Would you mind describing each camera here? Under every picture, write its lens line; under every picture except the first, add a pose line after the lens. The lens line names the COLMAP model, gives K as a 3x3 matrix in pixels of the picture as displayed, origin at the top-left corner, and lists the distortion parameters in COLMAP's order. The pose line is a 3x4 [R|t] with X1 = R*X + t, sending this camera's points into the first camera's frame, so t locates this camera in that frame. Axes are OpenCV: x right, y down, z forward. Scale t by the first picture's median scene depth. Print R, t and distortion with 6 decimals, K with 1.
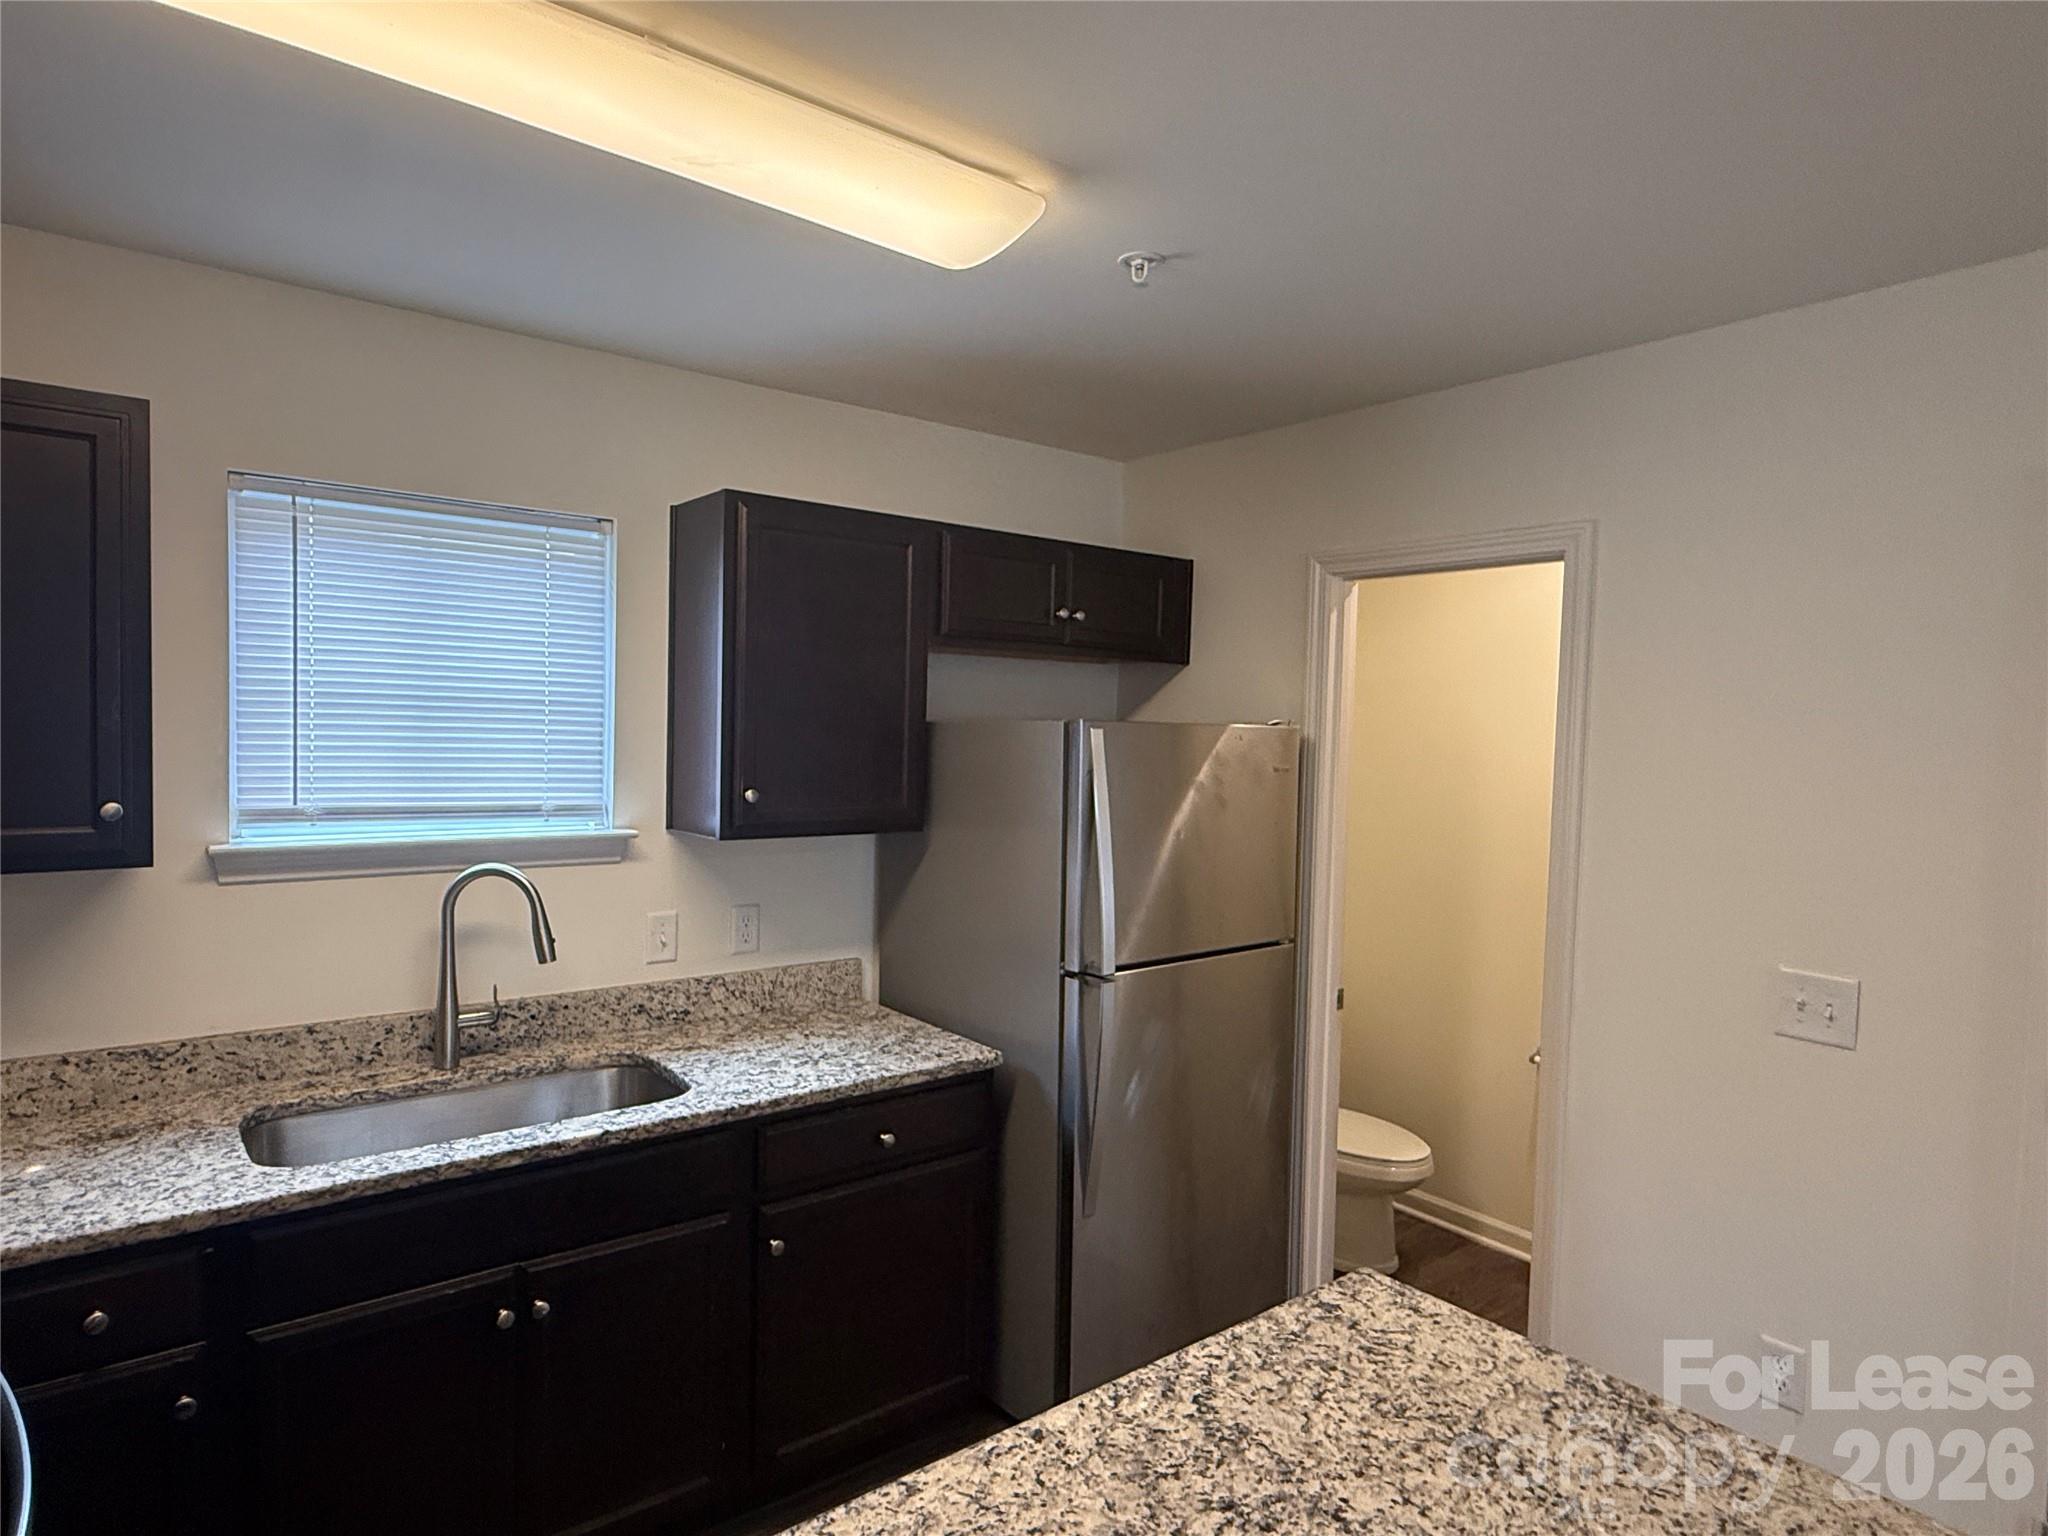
lens RADIAL K [[1167.7, 0, 1024.0], [0, 1167.7, 768.0], [0, 0, 1]] dist [0.000264, -0.000838]
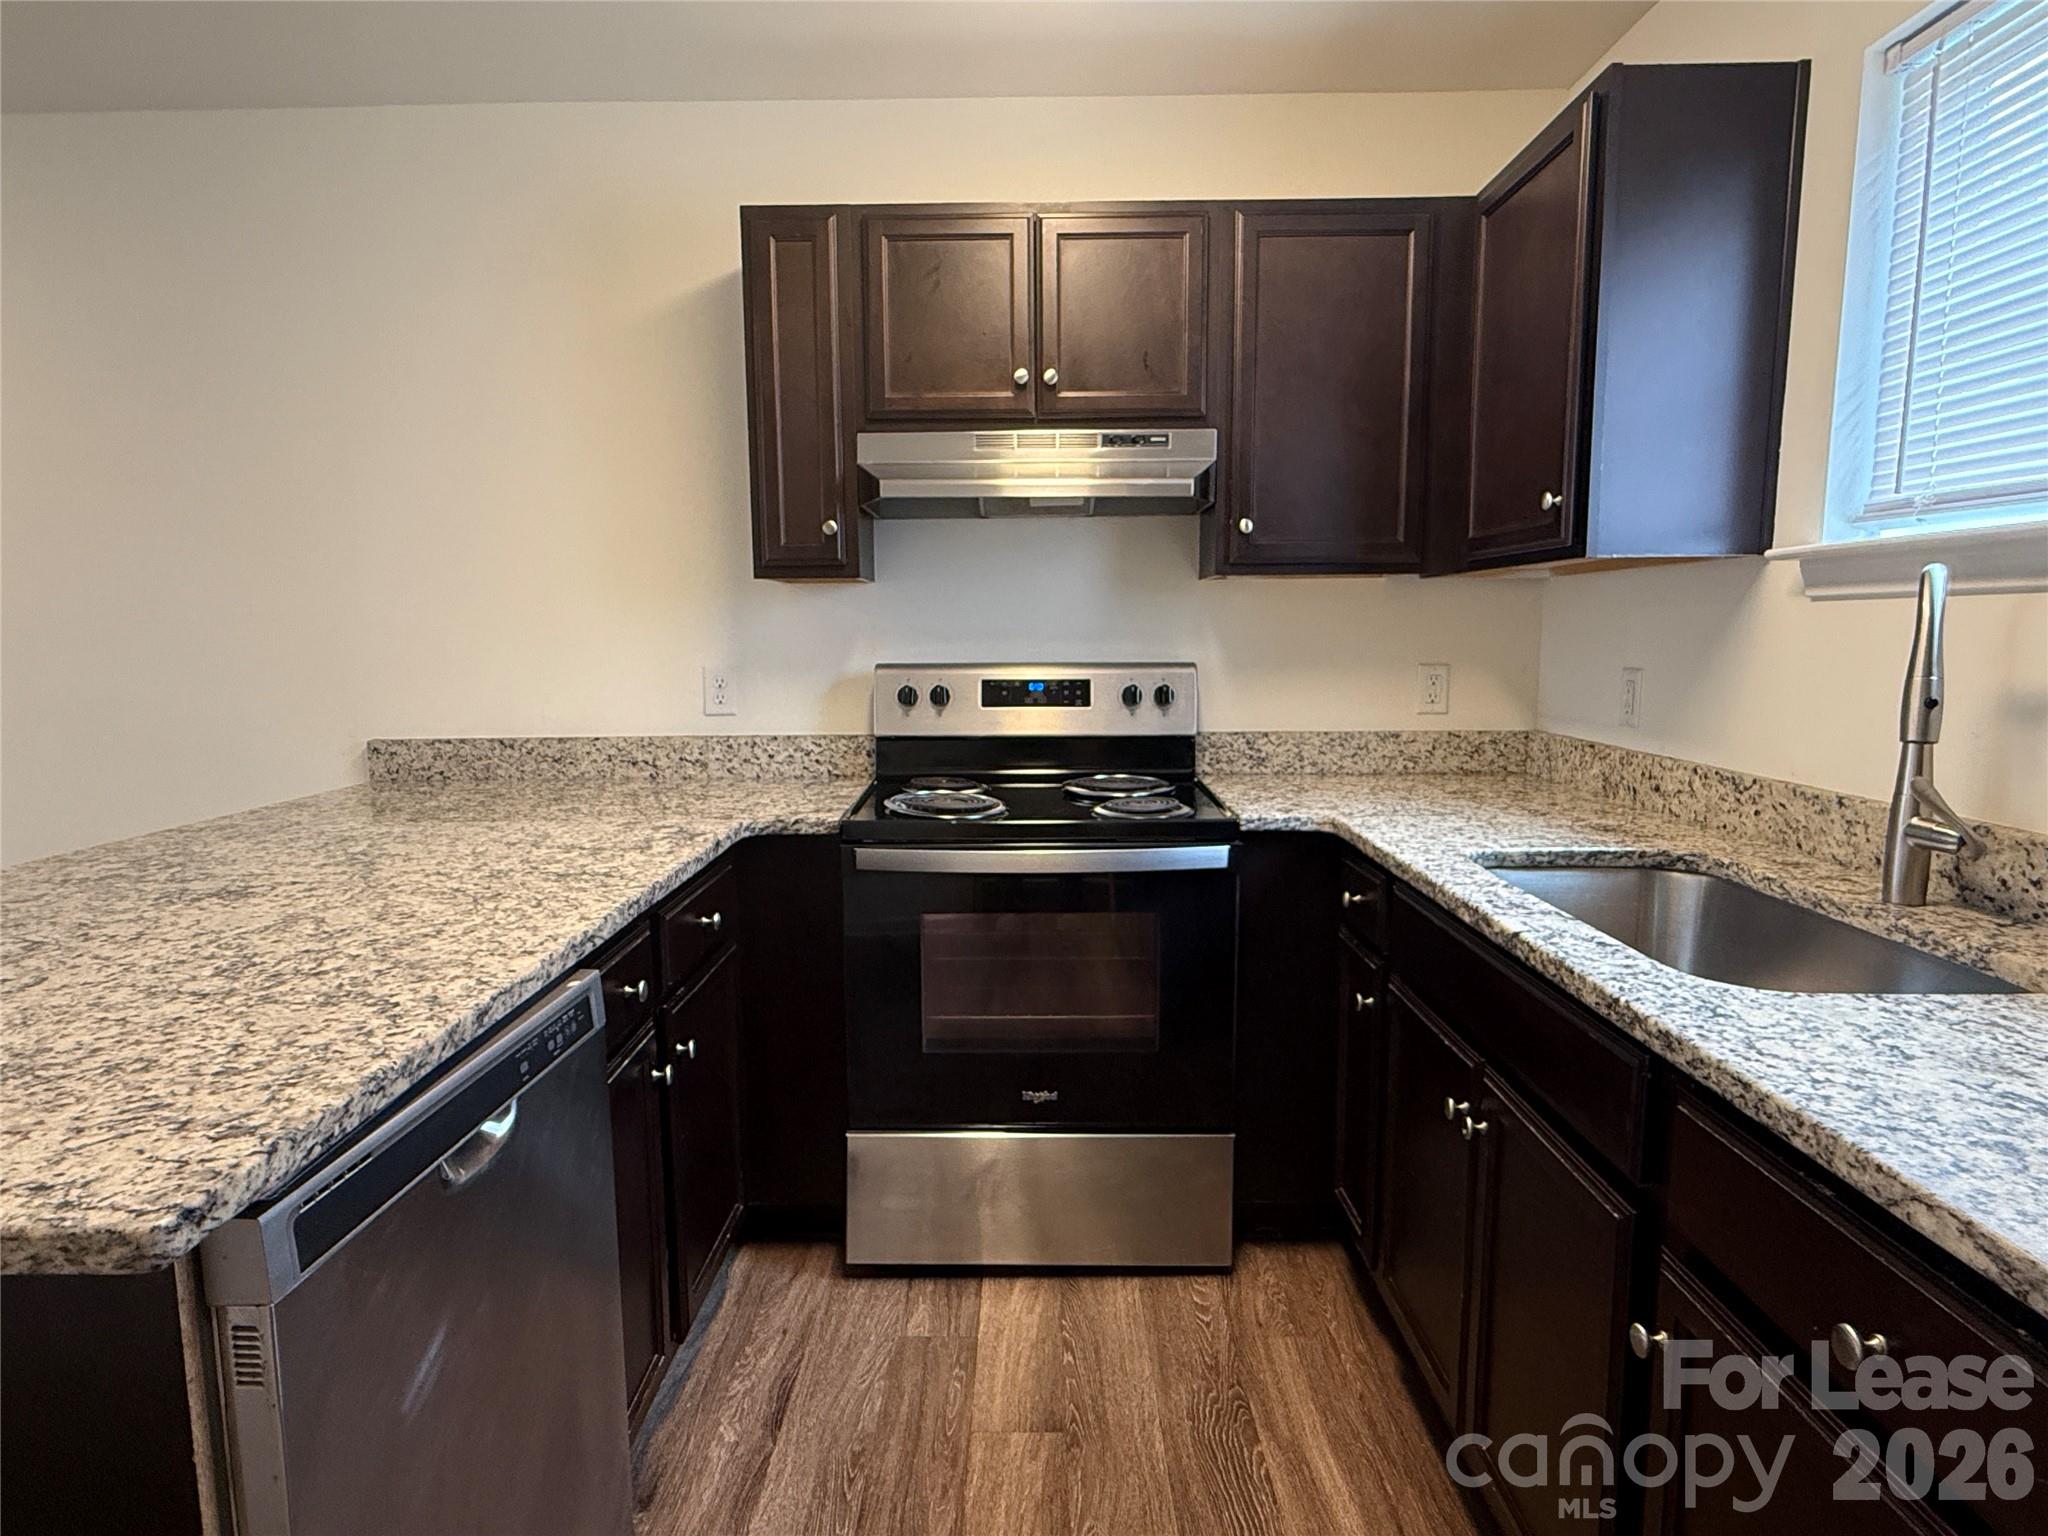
lens RADIAL K [[1167.7, 0, 1024.0], [0, 1167.7, 768.0], [0, 0, 1]] dist [0.000264, -0.000838]
pose [[-0.628922, 0.073140, -0.774020, 0.321484], [-0.037612, 0.991537, 0.124256, 0.145529], [0.776558, 0.107259, -0.620849, 1.175552]]
